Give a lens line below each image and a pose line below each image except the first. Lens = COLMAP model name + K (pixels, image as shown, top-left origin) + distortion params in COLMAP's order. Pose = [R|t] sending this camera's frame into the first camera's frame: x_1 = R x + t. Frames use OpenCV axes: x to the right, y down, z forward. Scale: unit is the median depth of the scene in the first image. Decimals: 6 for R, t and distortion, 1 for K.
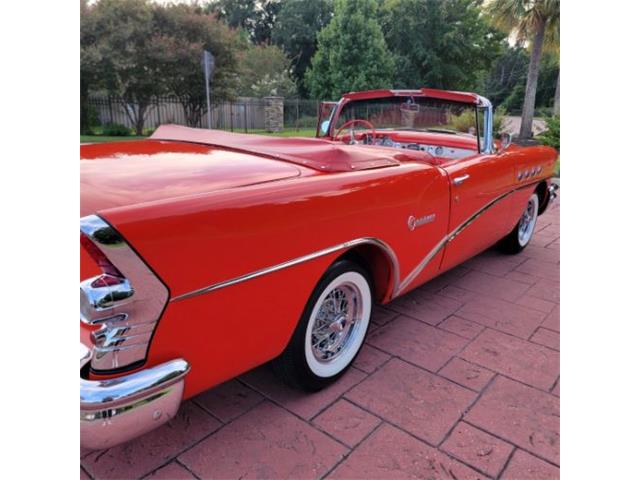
lens RADIAL K [[443.3, 0, 324.6], [0, 443.3, 243.1], [0, 0, 1]] dist [0.043708, -0.018556]
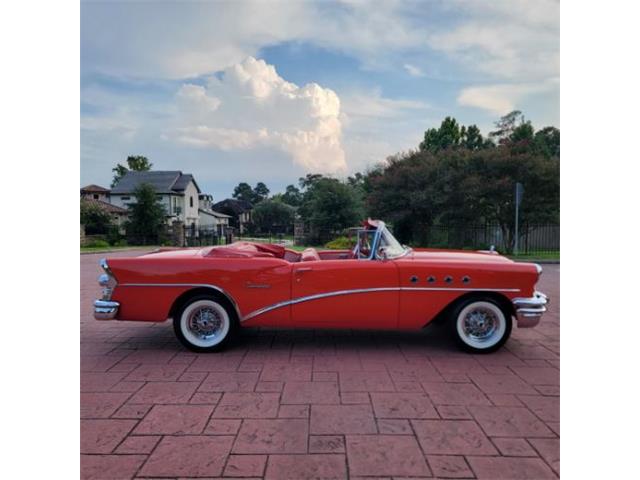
lens RADIAL K [[443.3, 0, 322.3], [0, 443.3, 240.3], [0, 0, 1]] dist [0.043708, -0.018556]
pose [[0.639946, -0.005164, -0.768402, 1.256002], [-0.207089, 0.961820, -0.178933, 0.022563], [0.739989, 0.273635, 0.614444, 0.021092]]
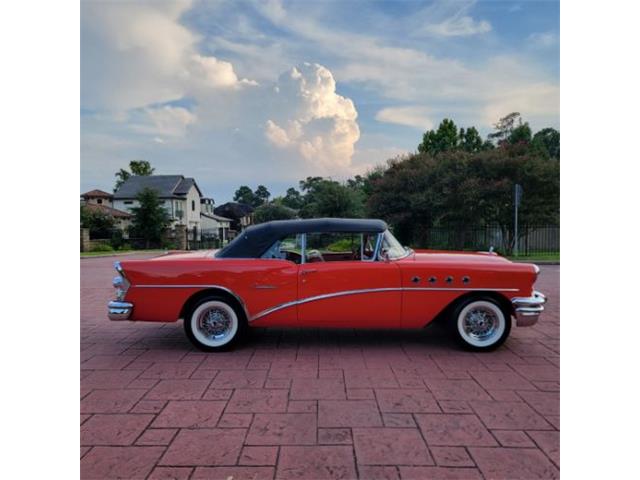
lens RADIAL K [[443.3, 0, 322.0], [0, 443.3, 235.8], [0, 0, 1]] dist [0.043708, -0.018556]
pose [[0.639204, -0.021905, -0.768726, 1.318733], [-0.200295, 0.960354, -0.193913, 0.048784], [0.742496, 0.277921, 0.609474, -0.064241]]
